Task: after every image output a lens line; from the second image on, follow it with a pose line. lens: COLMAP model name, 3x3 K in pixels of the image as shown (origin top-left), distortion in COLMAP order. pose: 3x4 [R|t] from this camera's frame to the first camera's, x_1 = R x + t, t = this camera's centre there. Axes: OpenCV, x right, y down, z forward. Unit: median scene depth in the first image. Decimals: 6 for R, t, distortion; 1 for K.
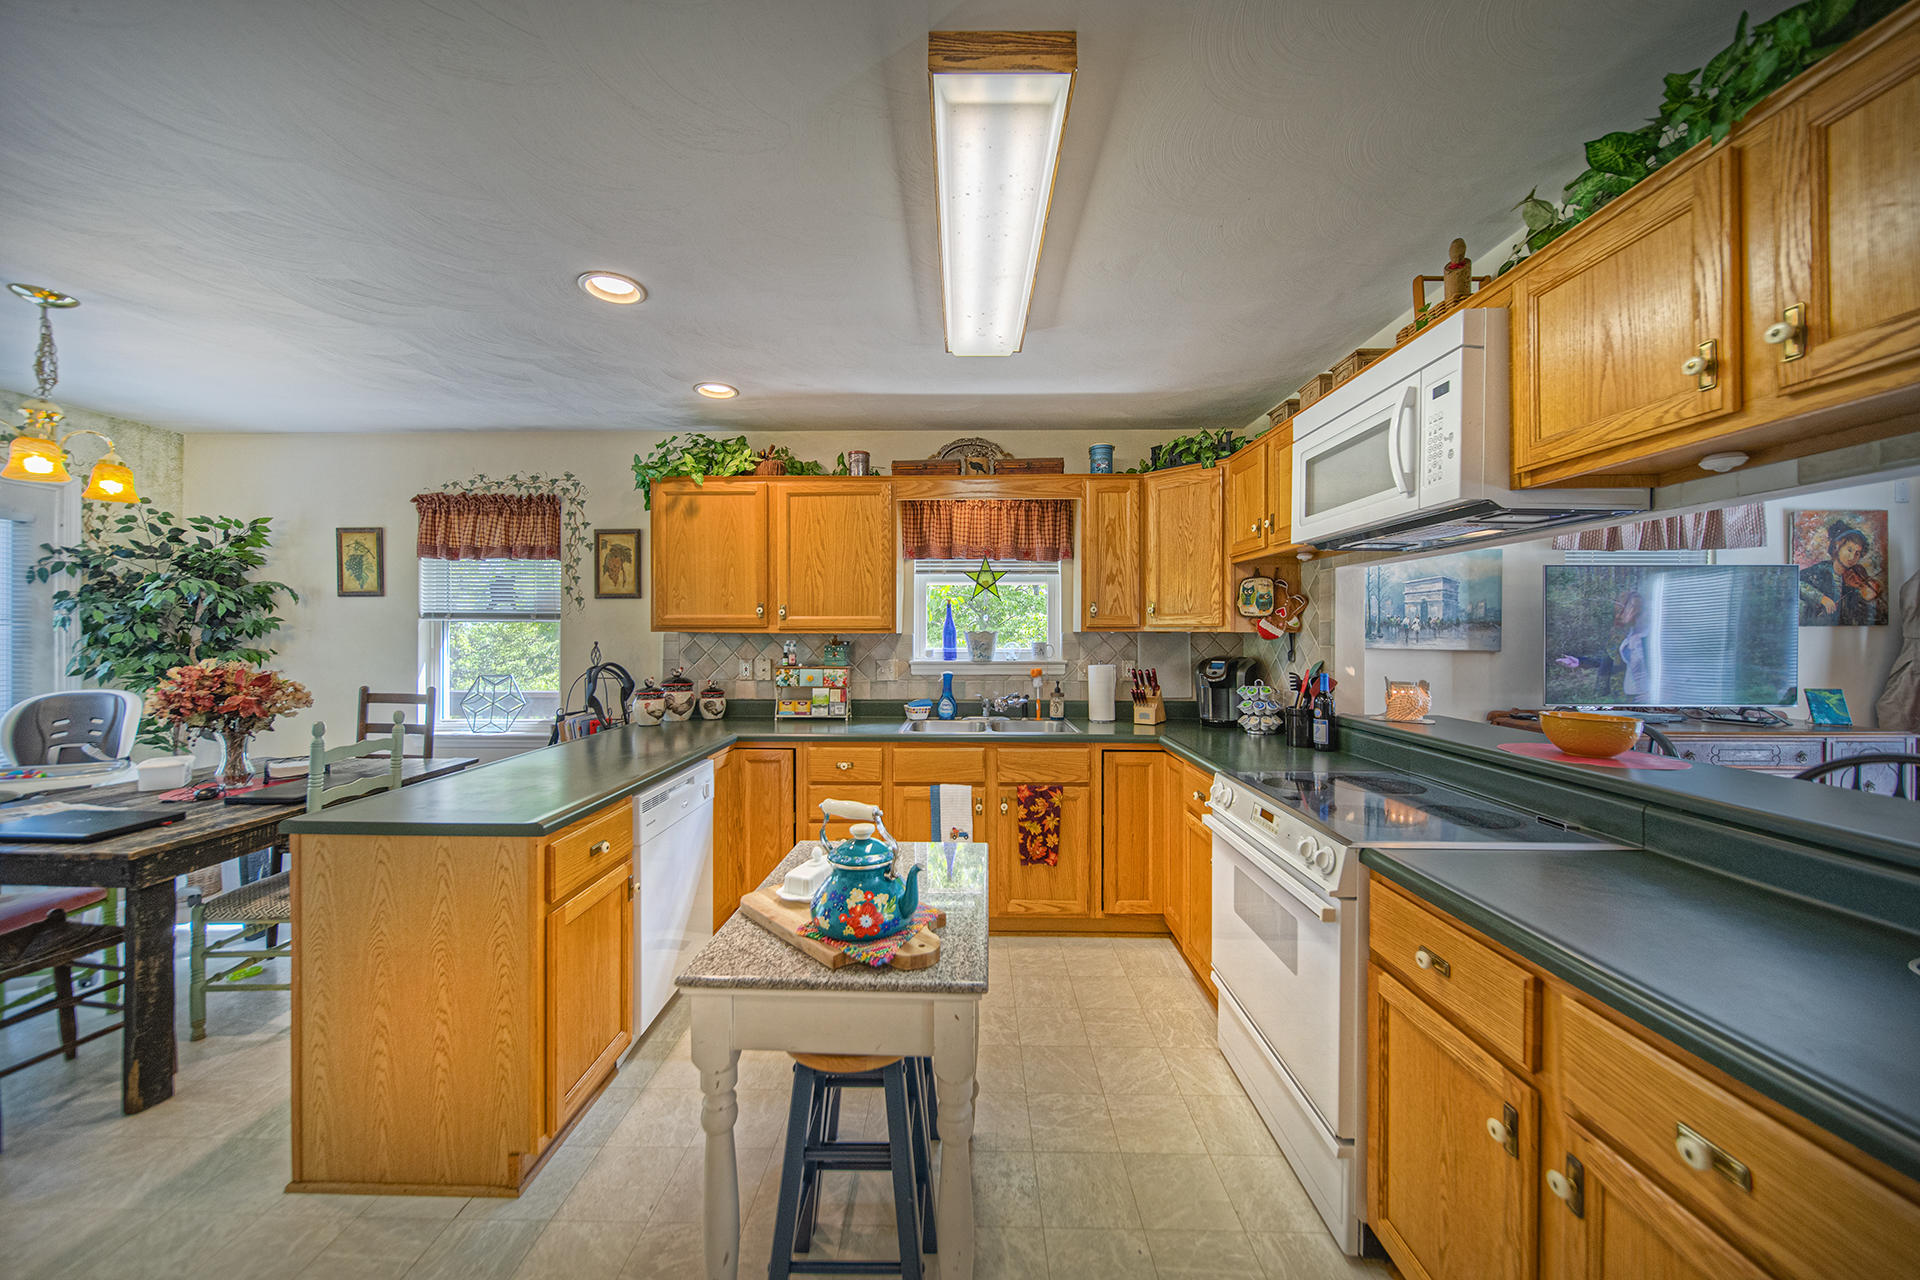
lens RADIAL K [[674.7, 0, 958.4], [0, 674.7, 636.0], [0, 0, 1]] dist [-0.000679, -0.000033]
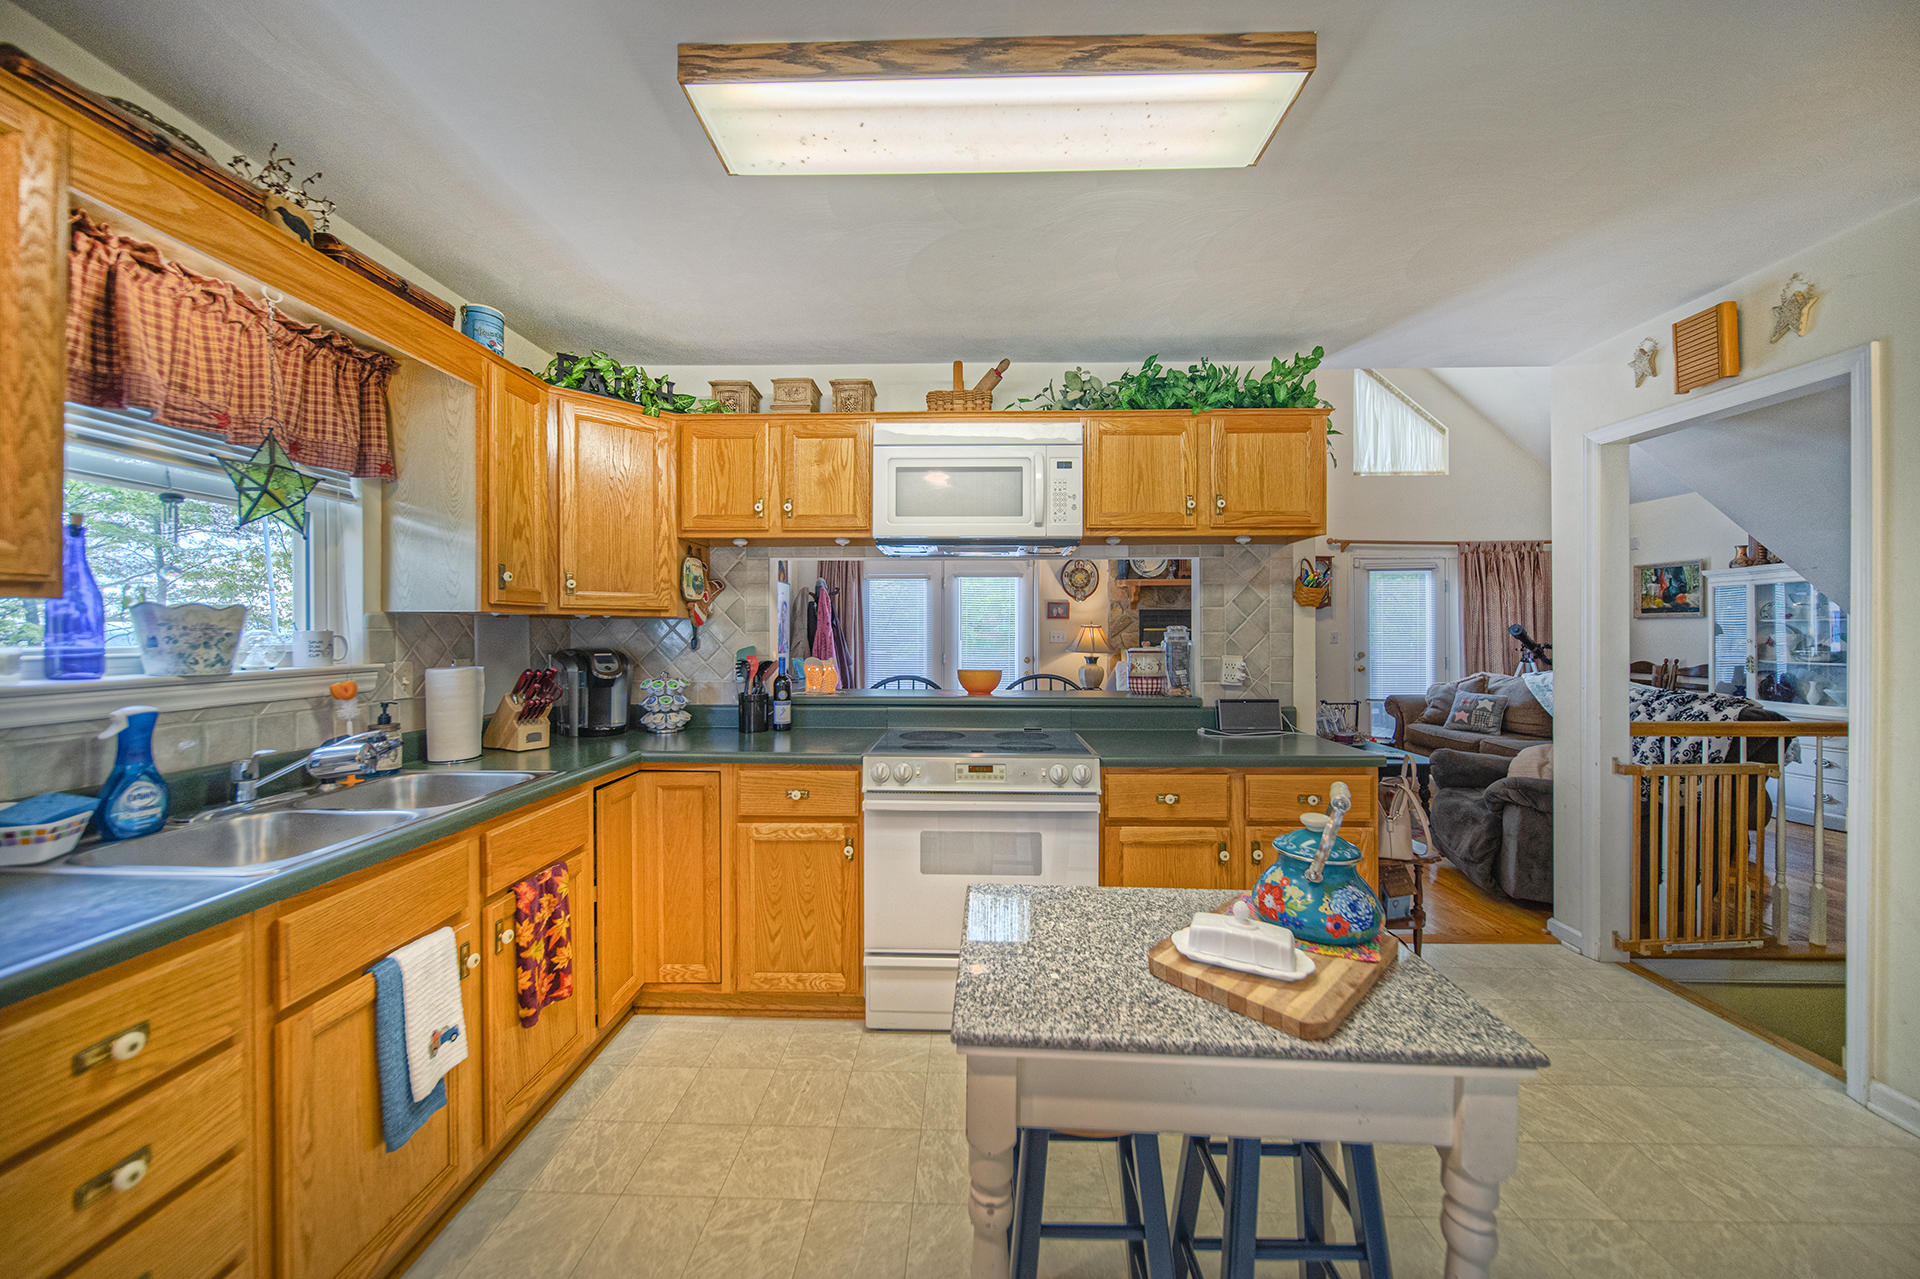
lens RADIAL K [[674.7, 0, 959.1], [0, 674.7, 636.1], [0, 0, 1]] dist [-0.000679, -0.000033]
pose [[0.009045, -0.002949, 0.999955, -0.456871], [0.005908, 0.999978, 0.002896, 0.017686], [-0.999942, 0.005881, 0.009062, 0.639734]]
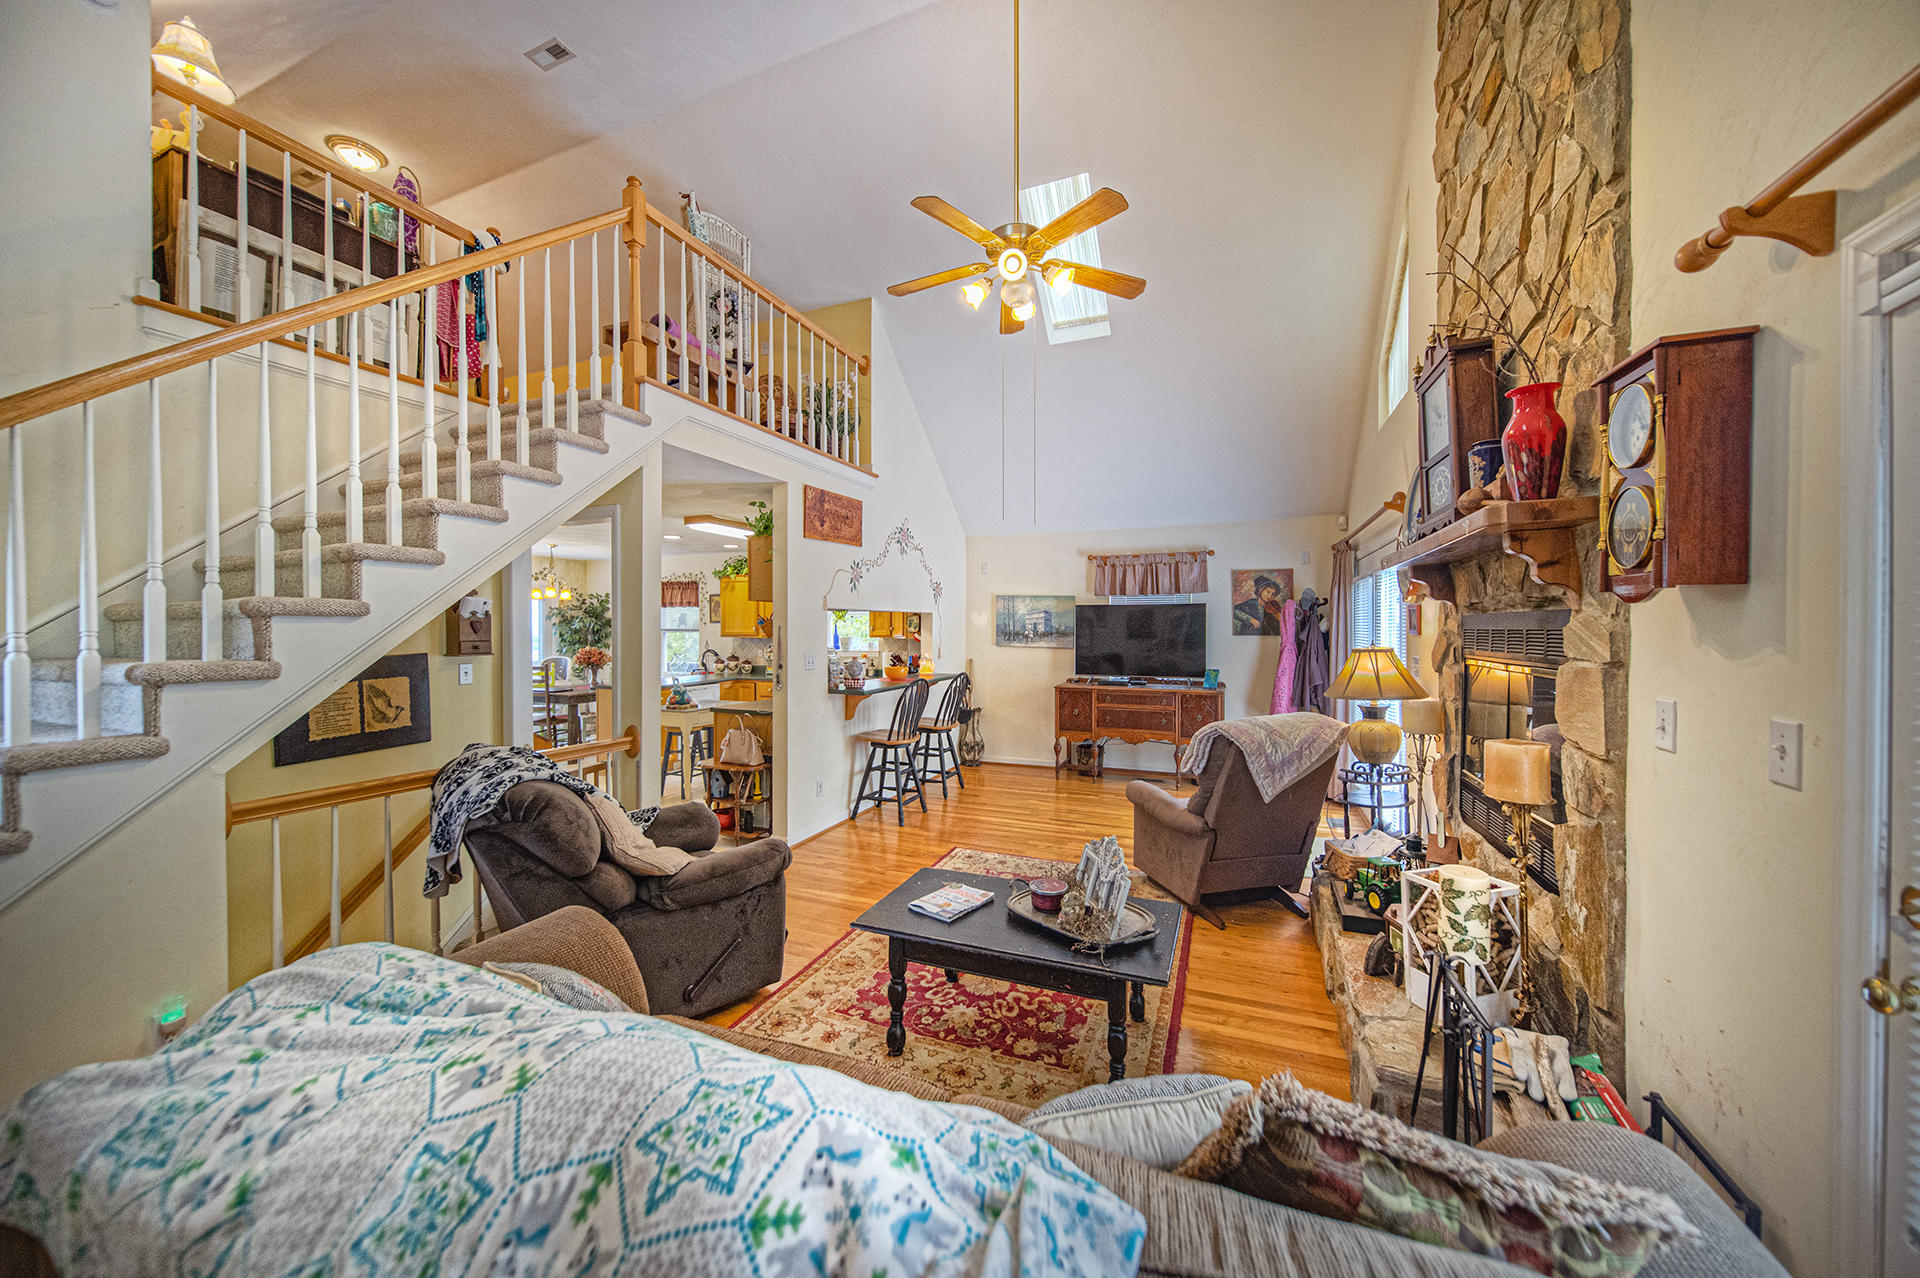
lens RADIAL K [[674.7, 0, 955.6], [0, 674.7, 638.8], [0, 0, 1]] dist [-0.000679, -0.000033]
pose [[0.928098, 0.003227, -0.372321, 1.216885], [-0.003080, 0.999995, 0.000989, -0.004752], [0.372322, 0.000229, 0.928104, -0.945906]]
